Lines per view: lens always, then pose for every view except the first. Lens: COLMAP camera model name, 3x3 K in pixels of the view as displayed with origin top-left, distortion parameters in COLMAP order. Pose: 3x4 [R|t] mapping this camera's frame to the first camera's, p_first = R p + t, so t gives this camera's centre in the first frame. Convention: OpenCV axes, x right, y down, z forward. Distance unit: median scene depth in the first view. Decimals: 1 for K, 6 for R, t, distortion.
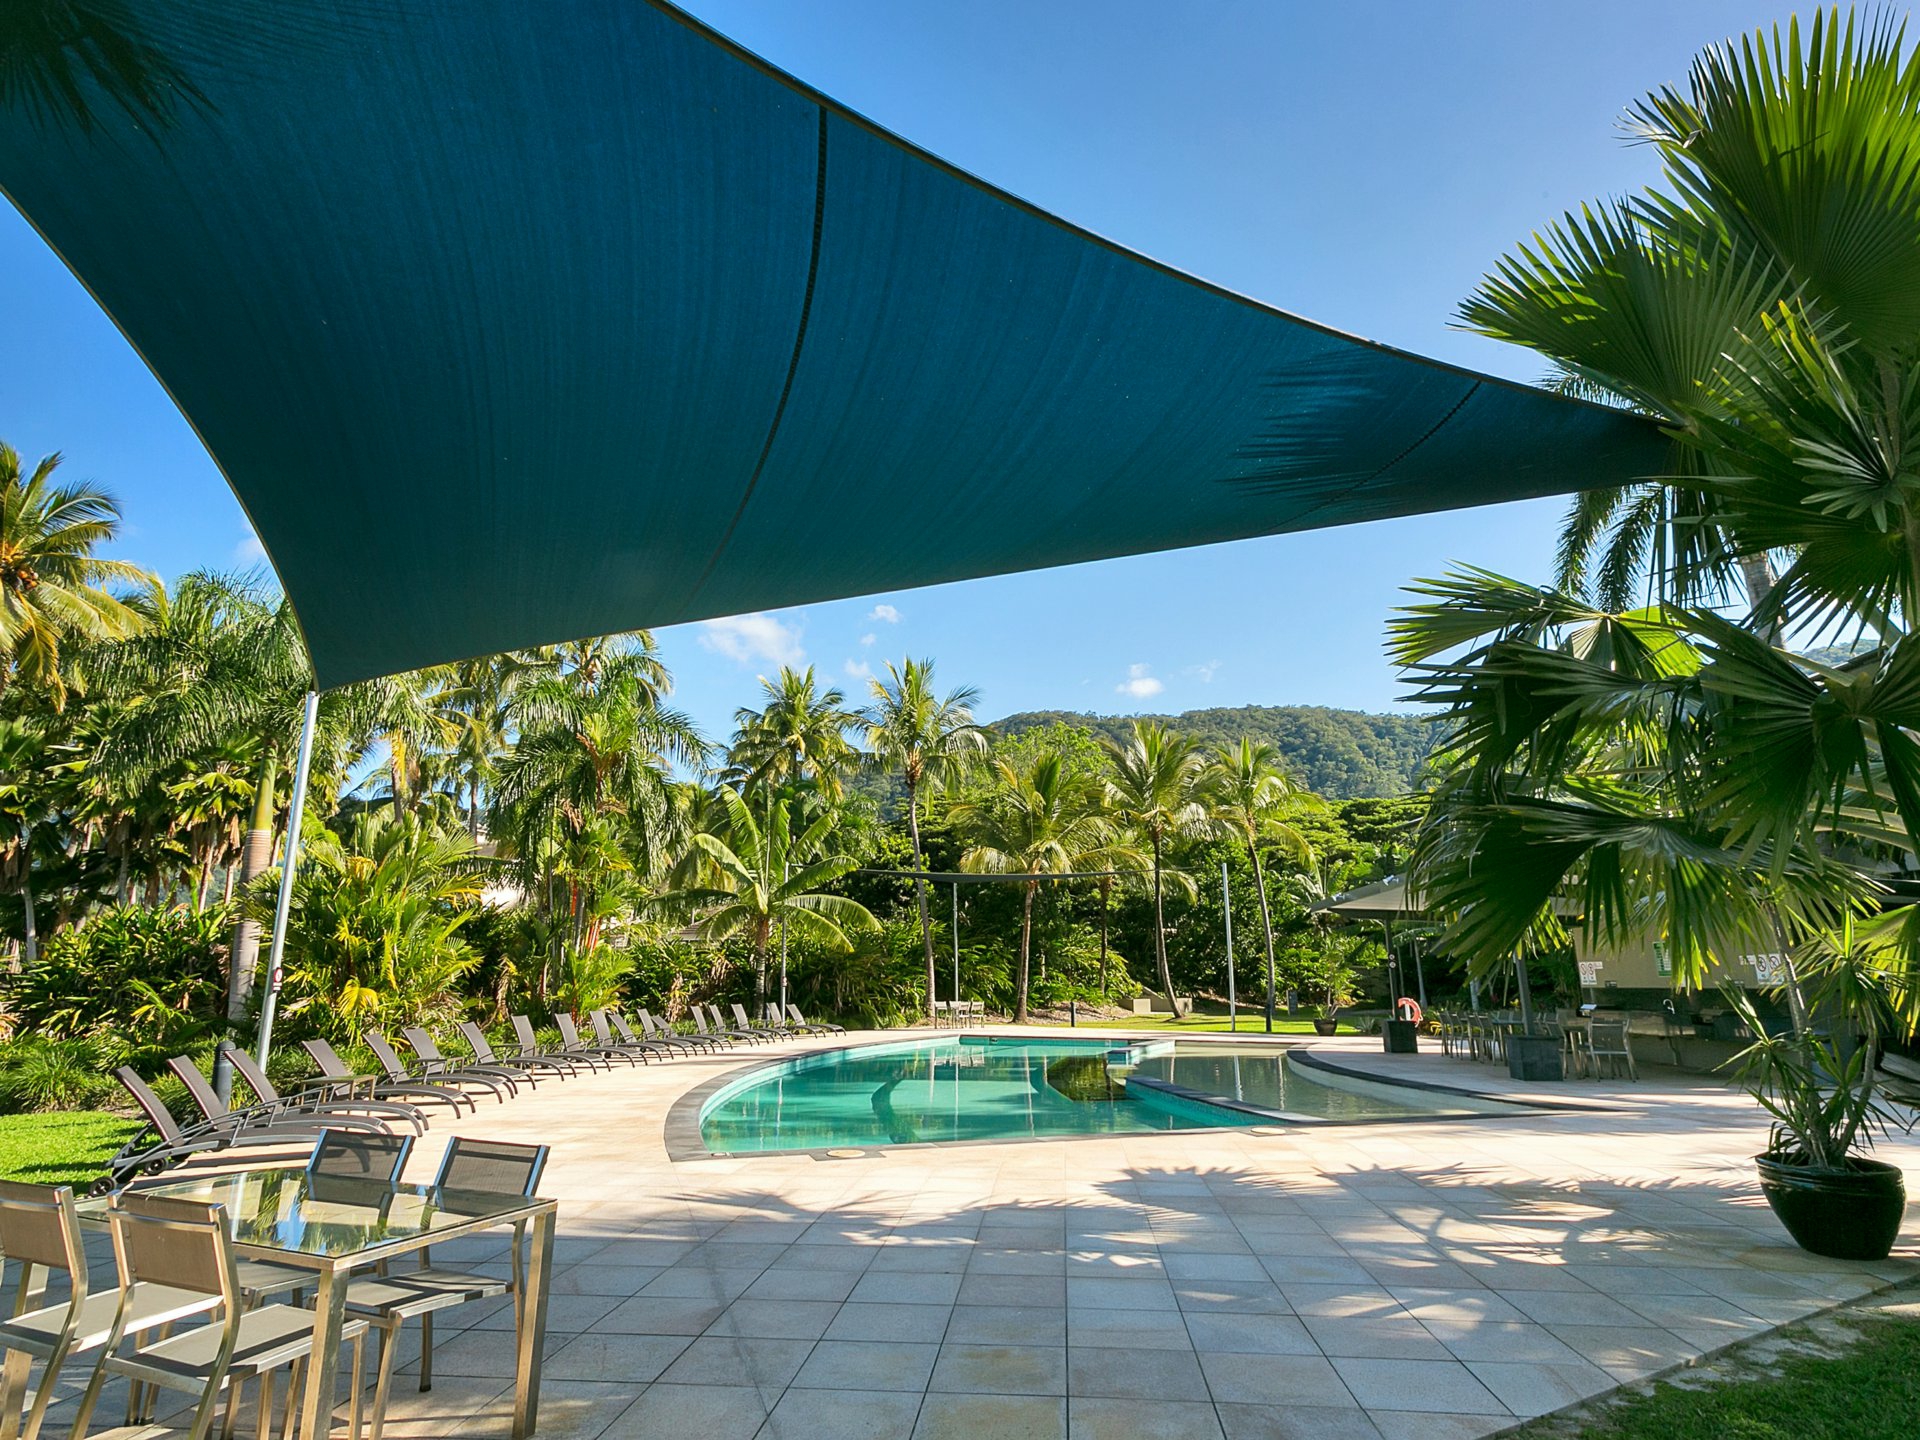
lens RADIAL K [[1044.9, 0, 962.9], [0, 1044.9, 729.4], [0, 0, 1]] dist [0.002010, 0.001593]
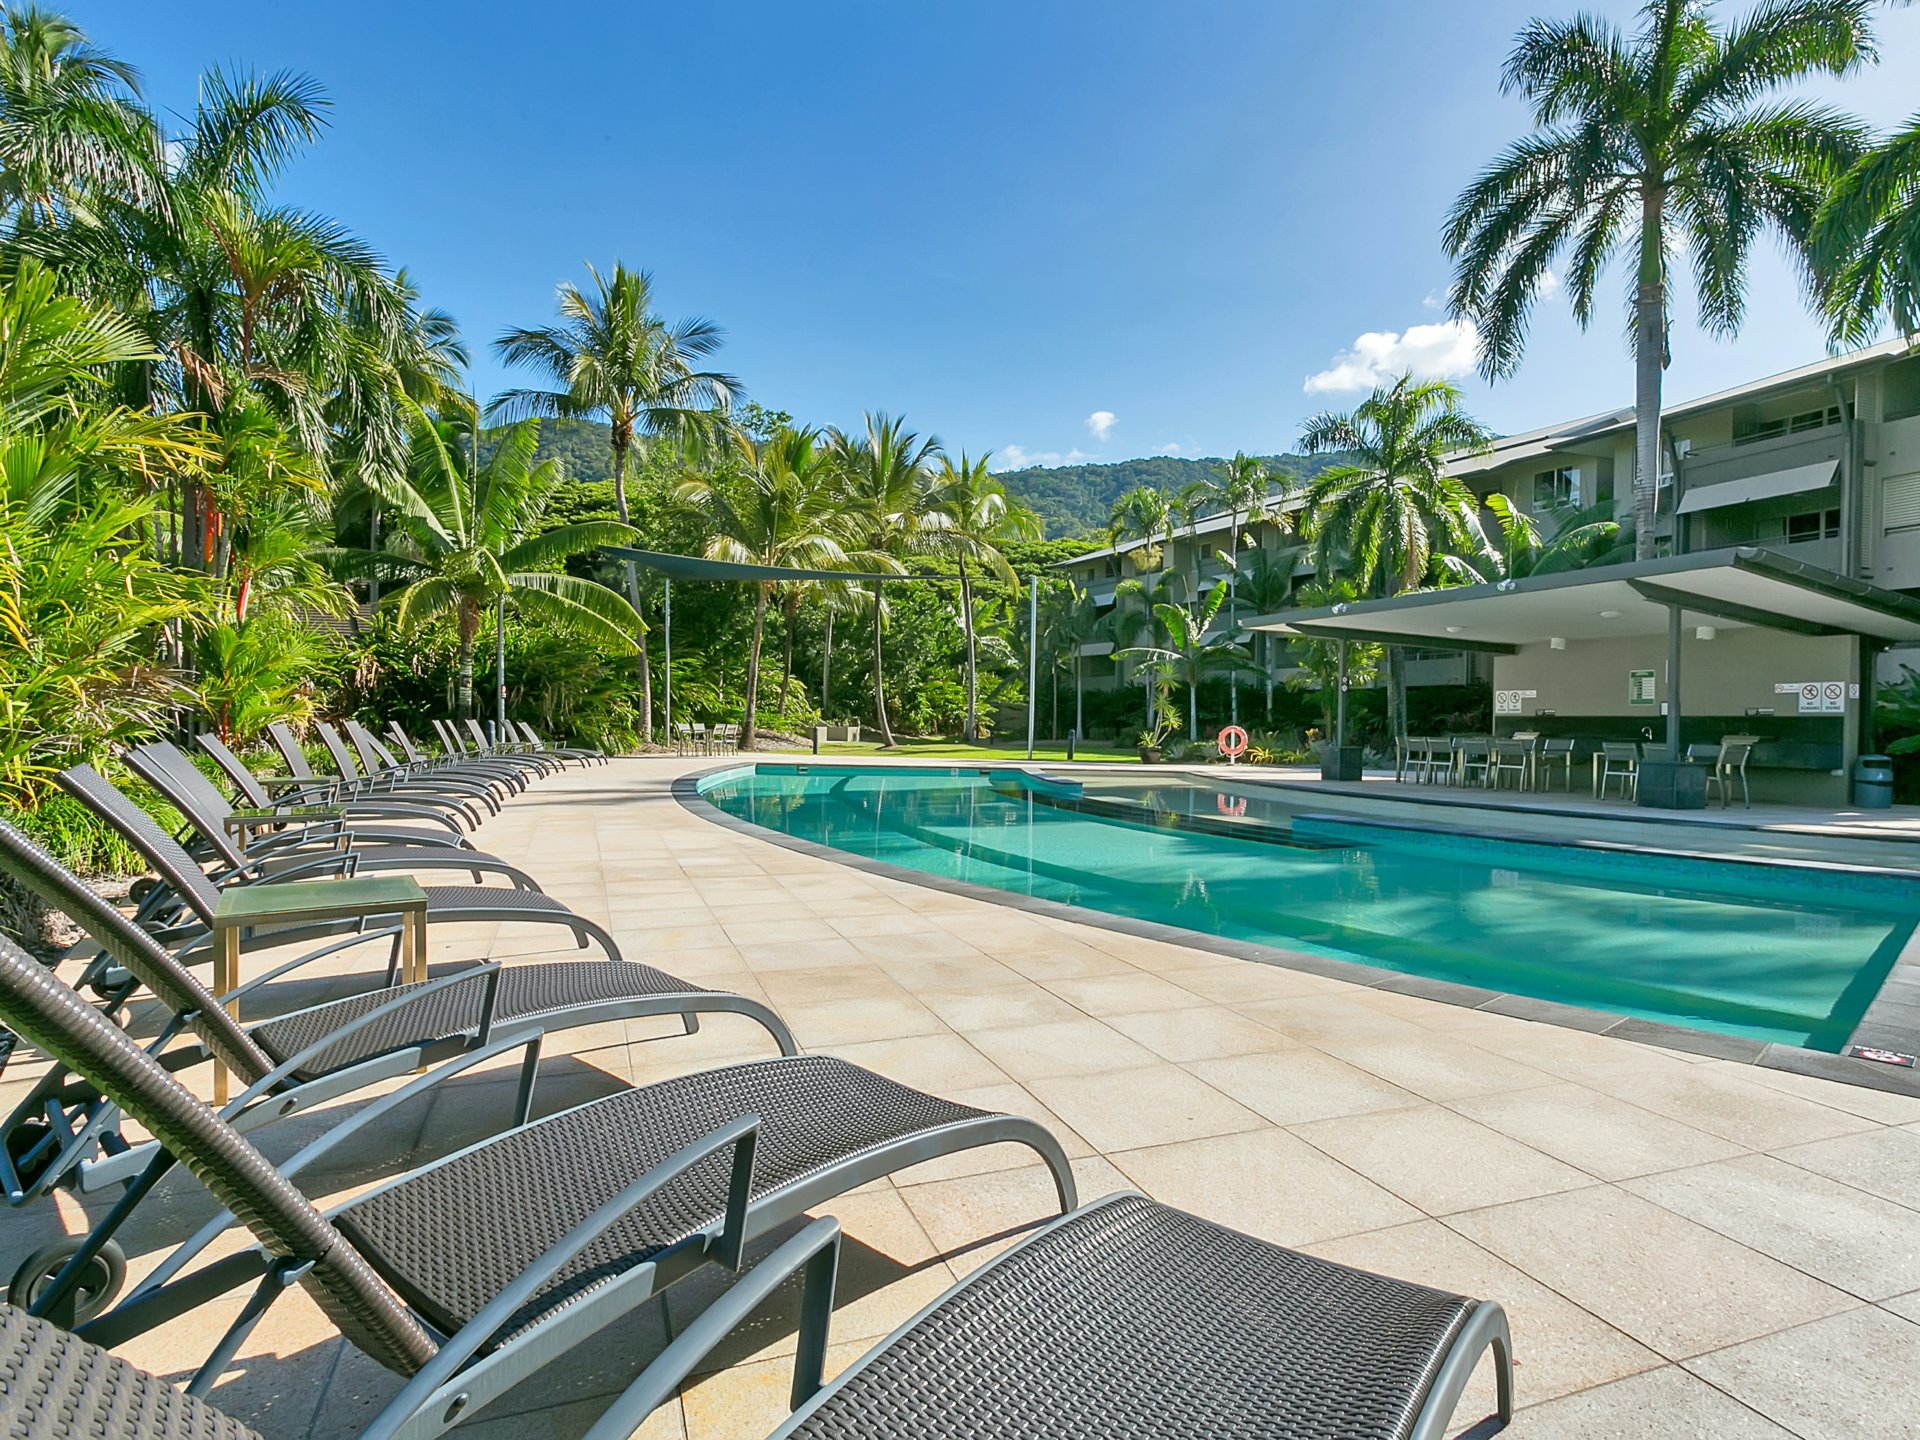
lens RADIAL K [[1044.9, 0, 962.9], [0, 1044.9, 729.4], [0, 0, 1]] dist [0.002010, 0.001593]
pose [[0.901348, 0.014341, 0.432859, -0.156793], [-0.120925, 0.968036, 0.219733, 0.058857], [-0.415872, -0.250400, 0.874272, 0.197810]]
